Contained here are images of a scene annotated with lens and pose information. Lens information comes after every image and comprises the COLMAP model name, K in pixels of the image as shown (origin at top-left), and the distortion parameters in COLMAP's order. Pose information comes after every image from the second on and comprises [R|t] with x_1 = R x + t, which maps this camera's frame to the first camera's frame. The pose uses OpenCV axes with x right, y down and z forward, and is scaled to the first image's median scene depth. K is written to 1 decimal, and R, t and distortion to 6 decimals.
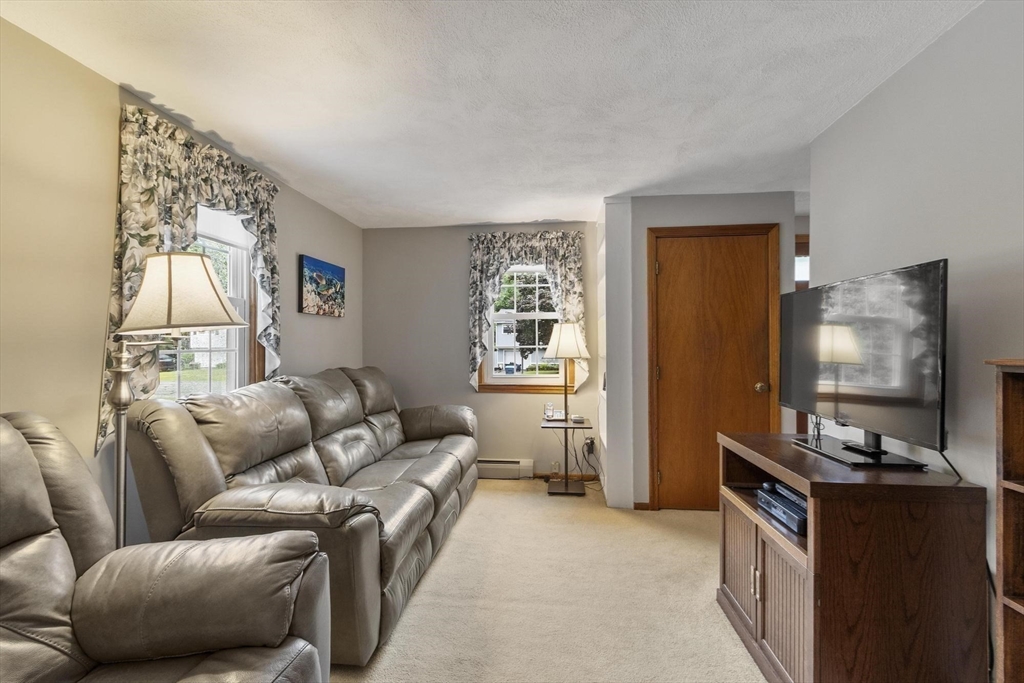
lens RADIAL K [[446.9, 0, 511.7], [0, 446.9, 341.2], [0, 0, 1]] dist [0.000338, 0.000169]
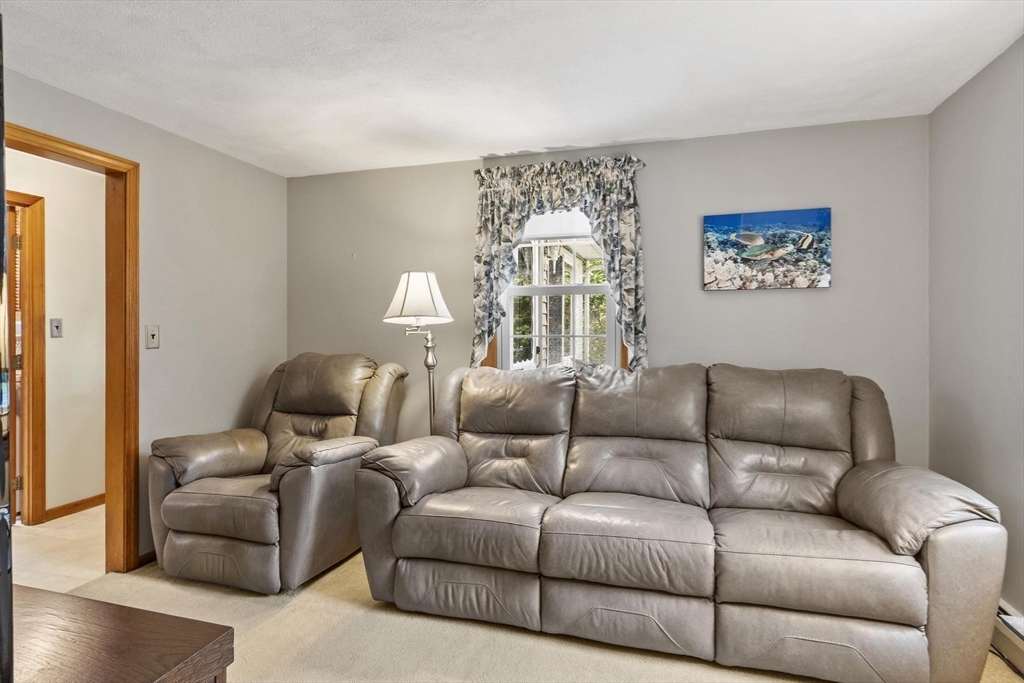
lens RADIAL K [[530.9, 0, 515.3], [0, 530.9, 334.7], [0, 0, 1]] dist [0.008232, 0.001063]
pose [[-0.188553, 0.007967, -0.982031, 0.093354], [0.004374, 0.999964, 0.007273, 0.001037], [0.982053, -0.002924, -0.188581, 0.154807]]
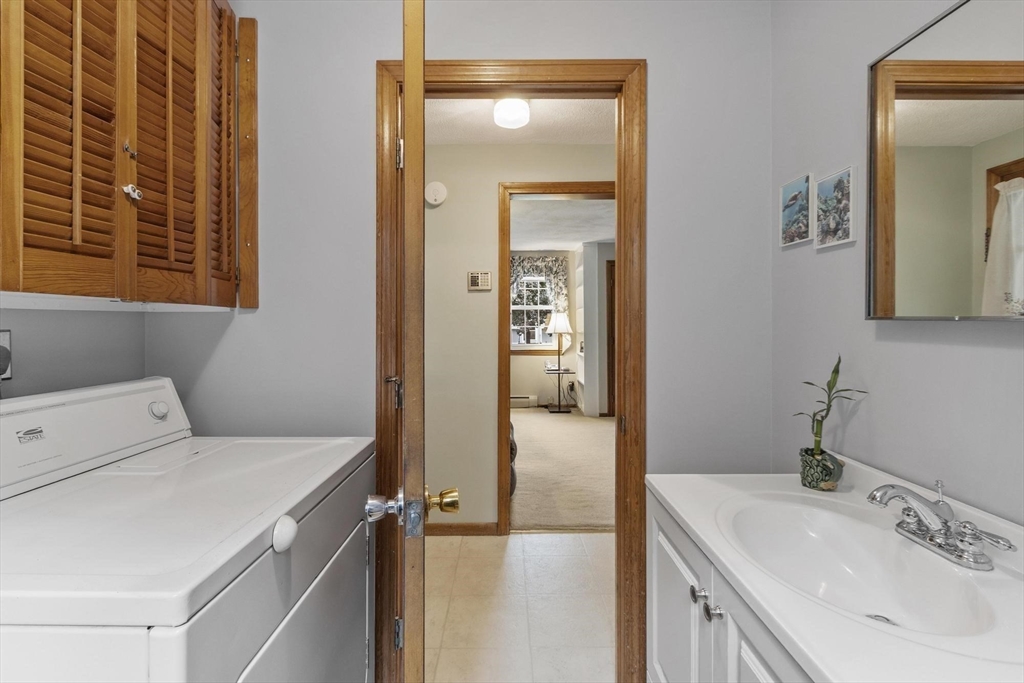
lens RADIAL K [[446.9, 0, 511.8], [0, 446.9, 324.6], [0, 0, 1]] dist [0.000338, 0.000169]
pose [[0.993829, -0.003159, 0.110877, -0.233787], [0.002294, 0.999966, 0.007925, -0.008781], [-0.110898, -0.007621, 0.993803, -0.633586]]
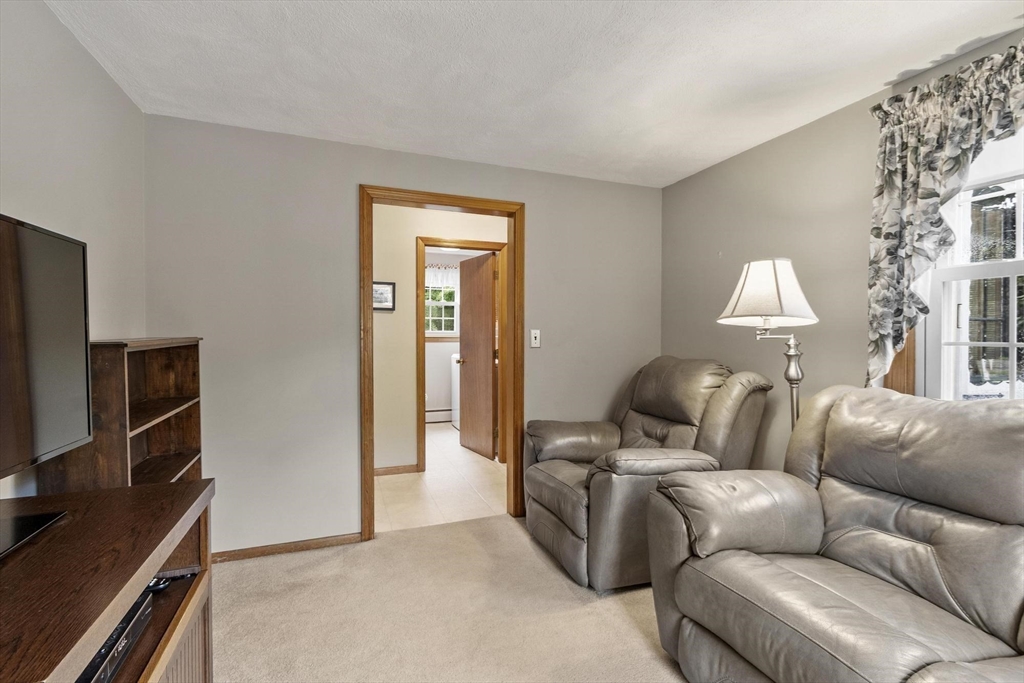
lens RADIAL K [[446.9, 0, 513.0], [0, 446.9, 338.9], [0, 0, 1]] dist [0.000338, 0.000169]
pose [[-0.895561, 0.001781, -0.444935, 0.040852], [-0.002350, 0.999959, 0.008733, 0.001154], [0.444933, 0.008866, -0.895520, 0.165735]]
